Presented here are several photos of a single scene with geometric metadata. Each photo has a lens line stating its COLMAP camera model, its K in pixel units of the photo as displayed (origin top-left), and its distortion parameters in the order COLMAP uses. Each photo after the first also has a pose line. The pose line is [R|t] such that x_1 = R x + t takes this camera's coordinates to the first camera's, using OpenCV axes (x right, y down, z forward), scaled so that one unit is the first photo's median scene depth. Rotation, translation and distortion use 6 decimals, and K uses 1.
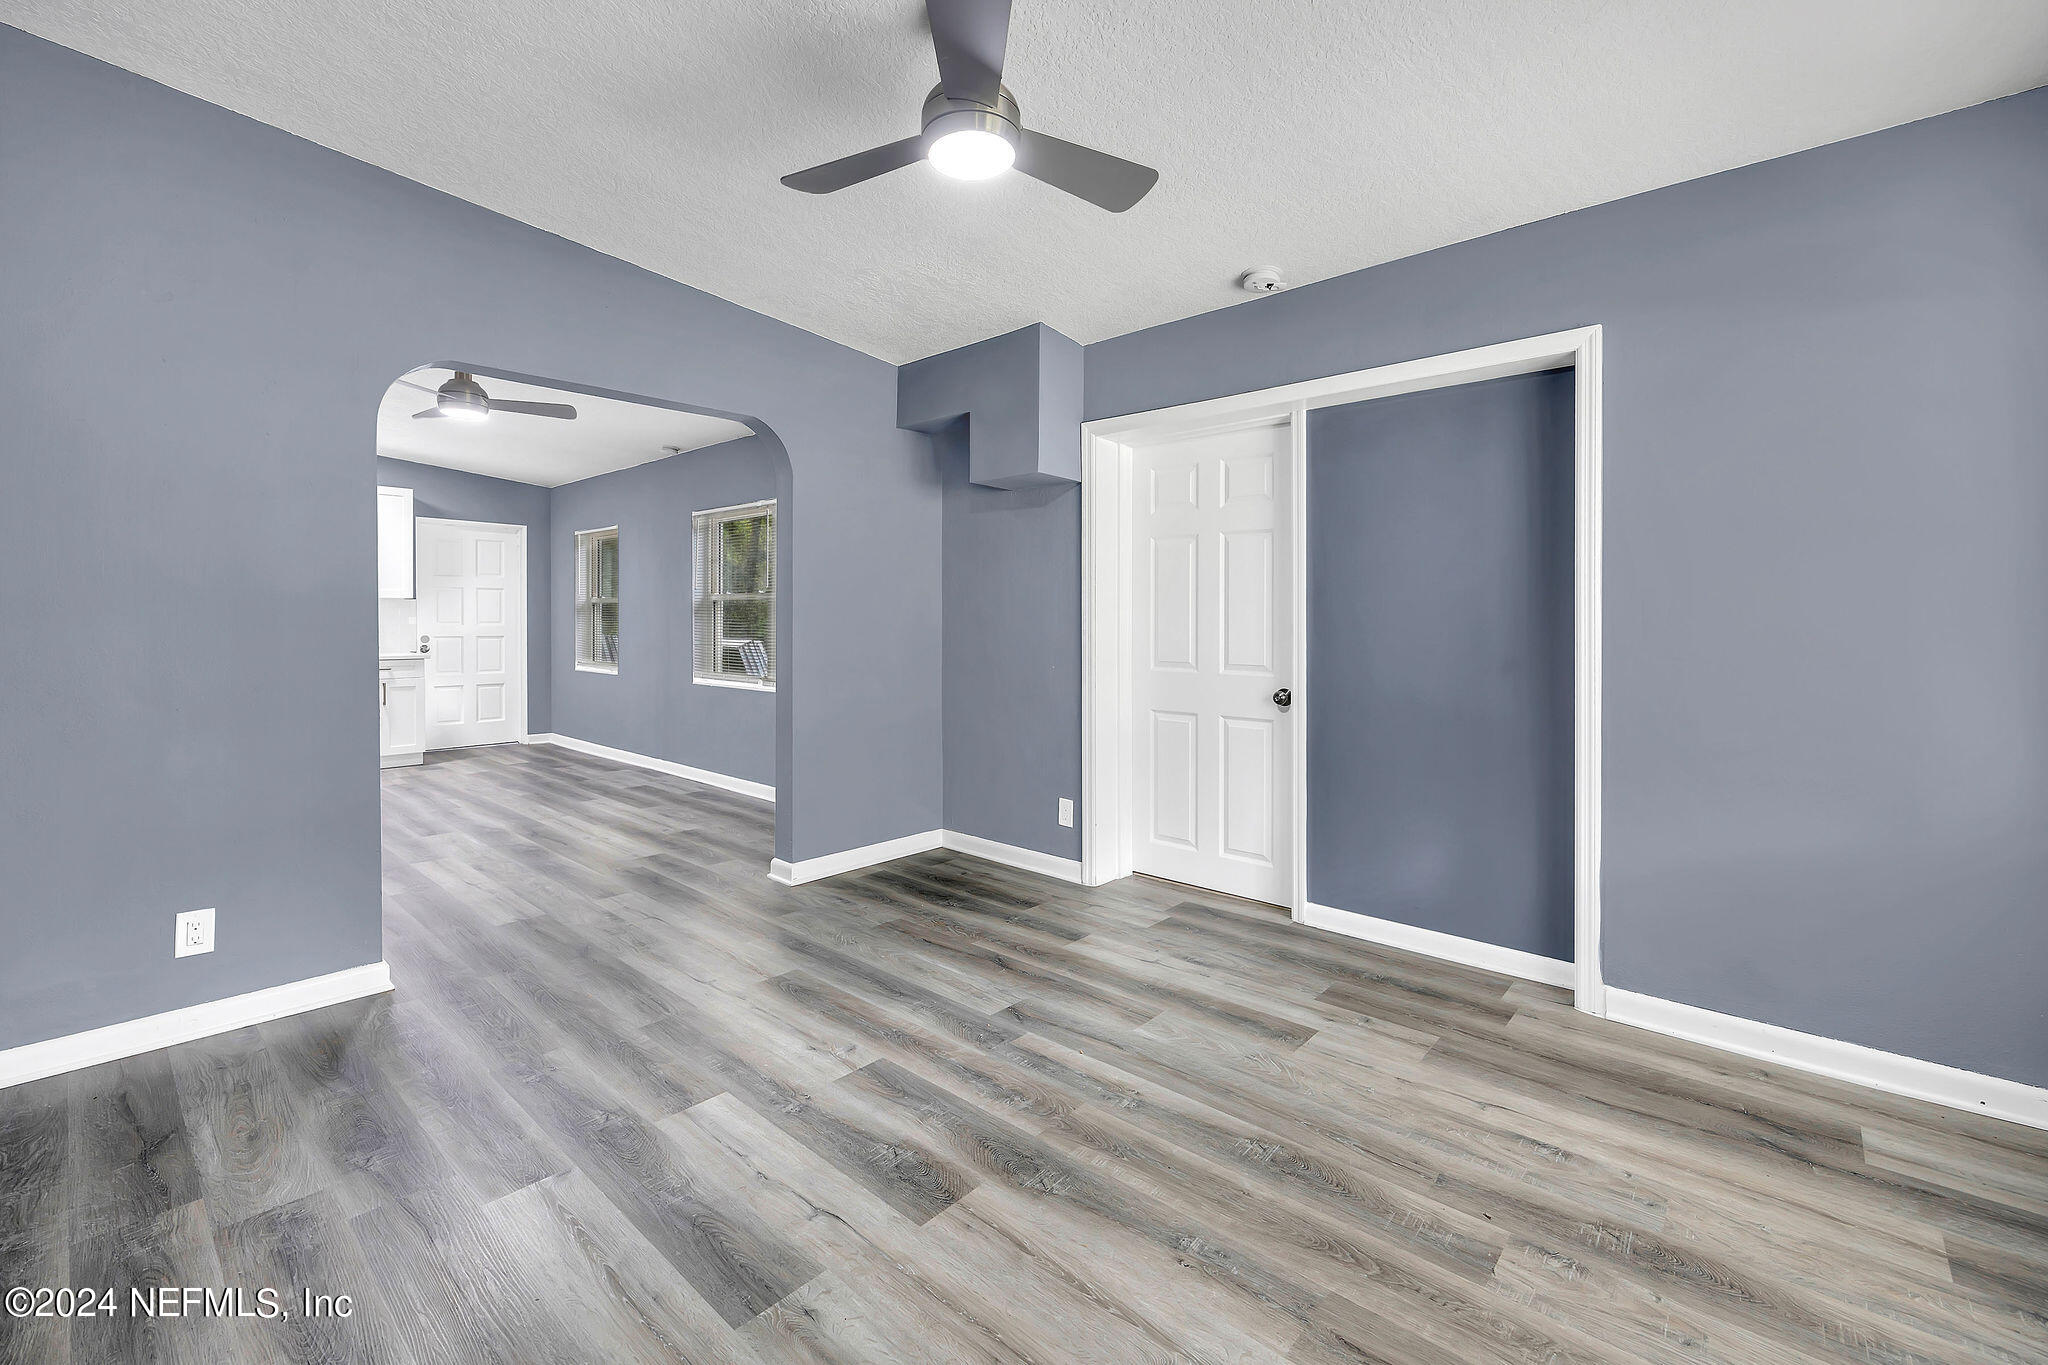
lens RADIAL K [[826.0, 0, 1059.0], [0, 826.0, 626.3], [0, 0, 1]] dist [-0.000982, -0.000366]
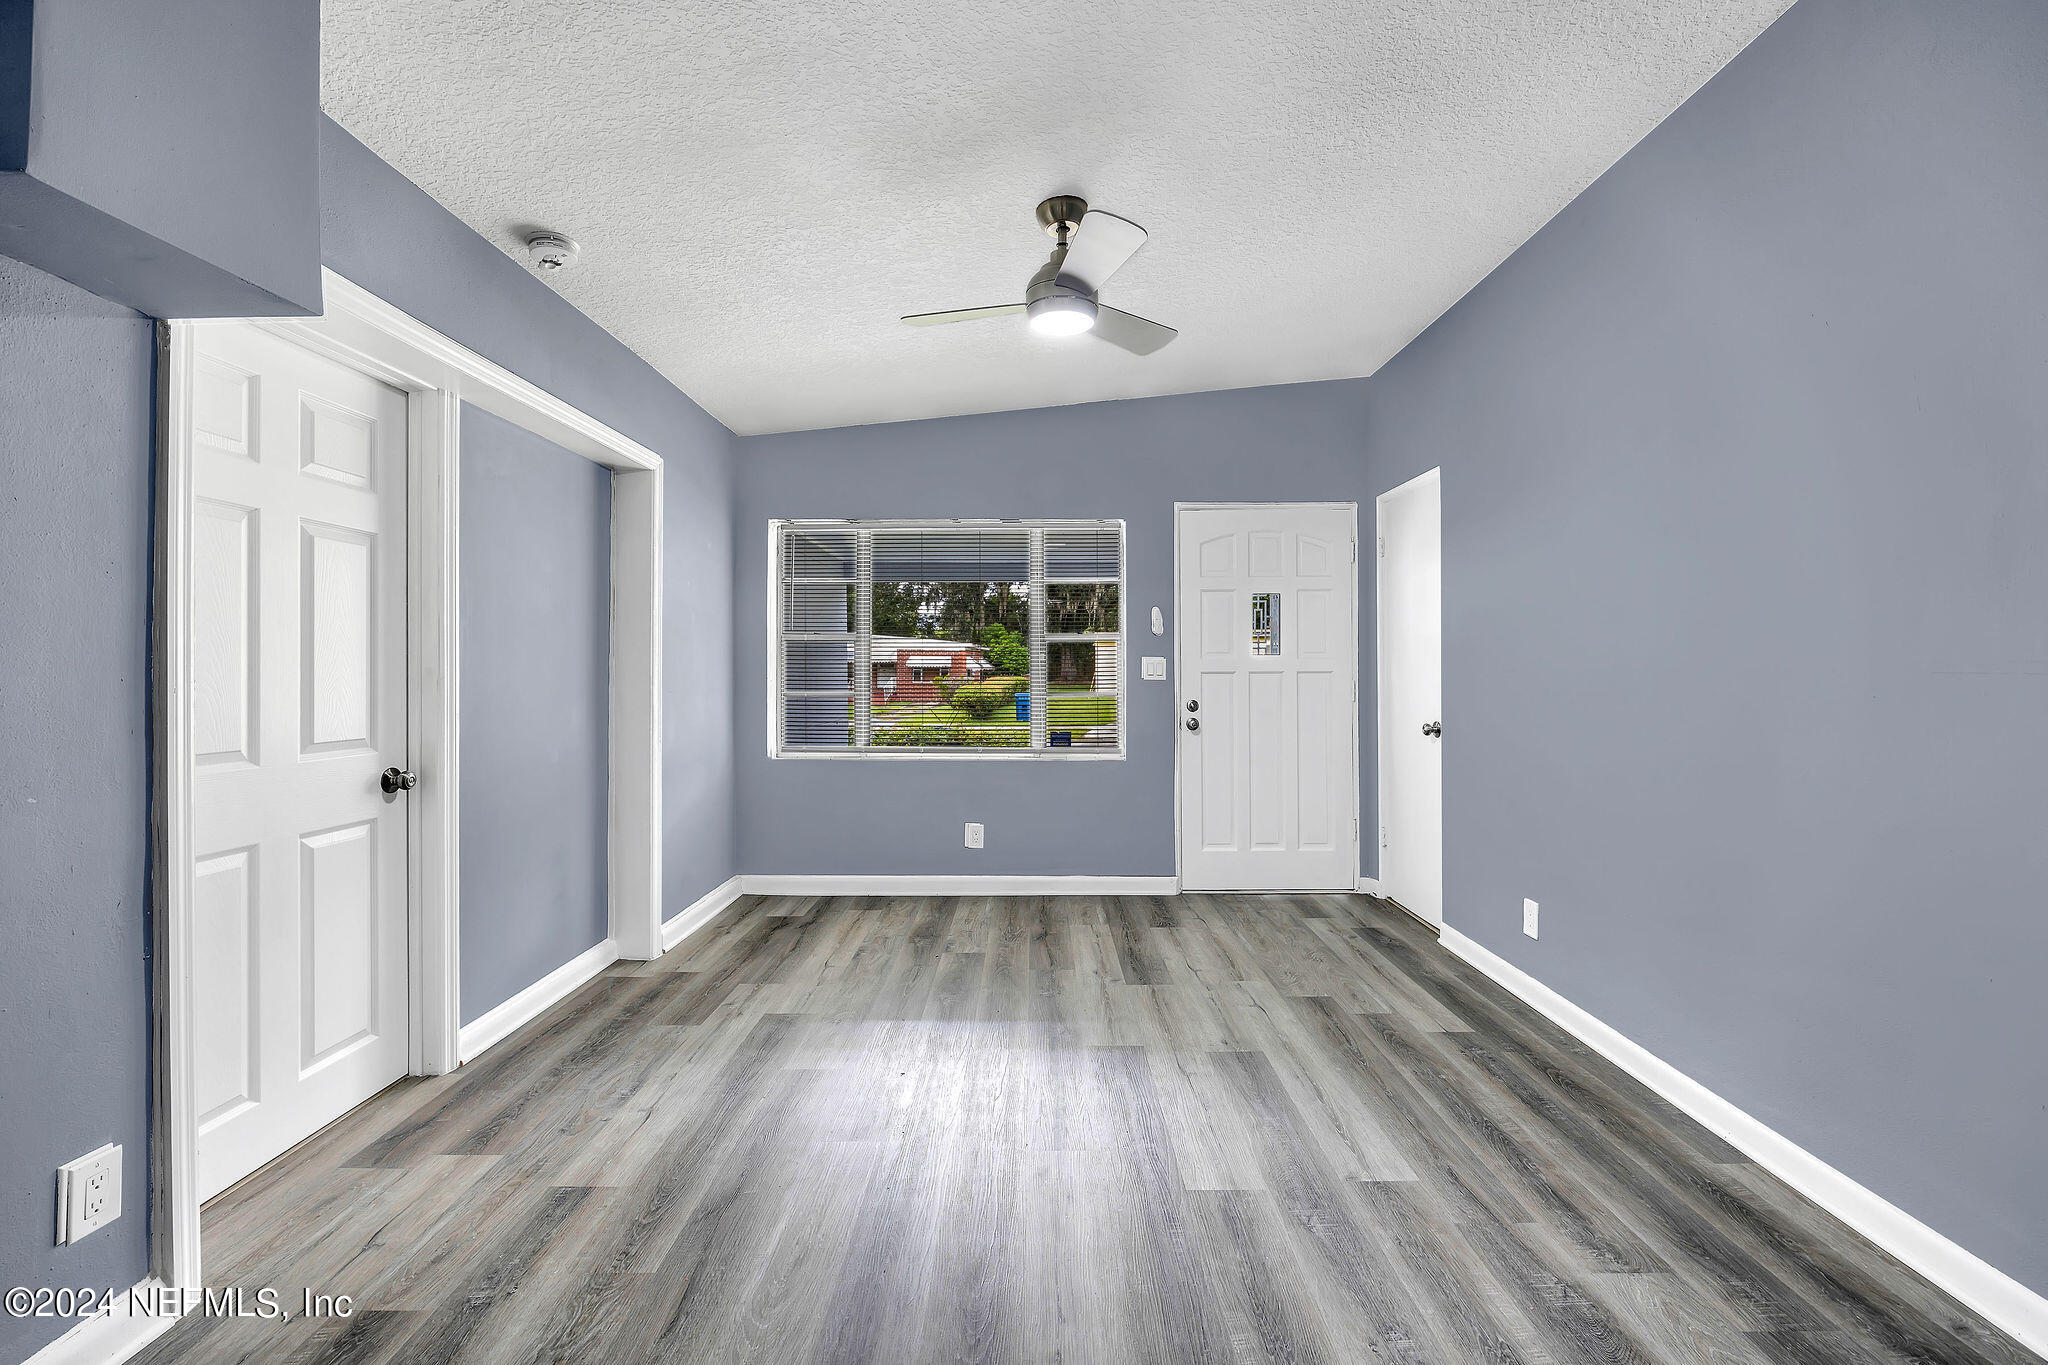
lens RADIAL K [[806.0, 0, 1024.0], [0, 806.0, 682.5], [0, 0, 1]] dist [0.000371, 0.000025]
pose [[-0.617108, -0.007599, 0.786842, -0.805582], [0.007018, 0.999860, 0.015160, -0.003936], [-0.786847, 0.014877, -0.616968, 1.374446]]
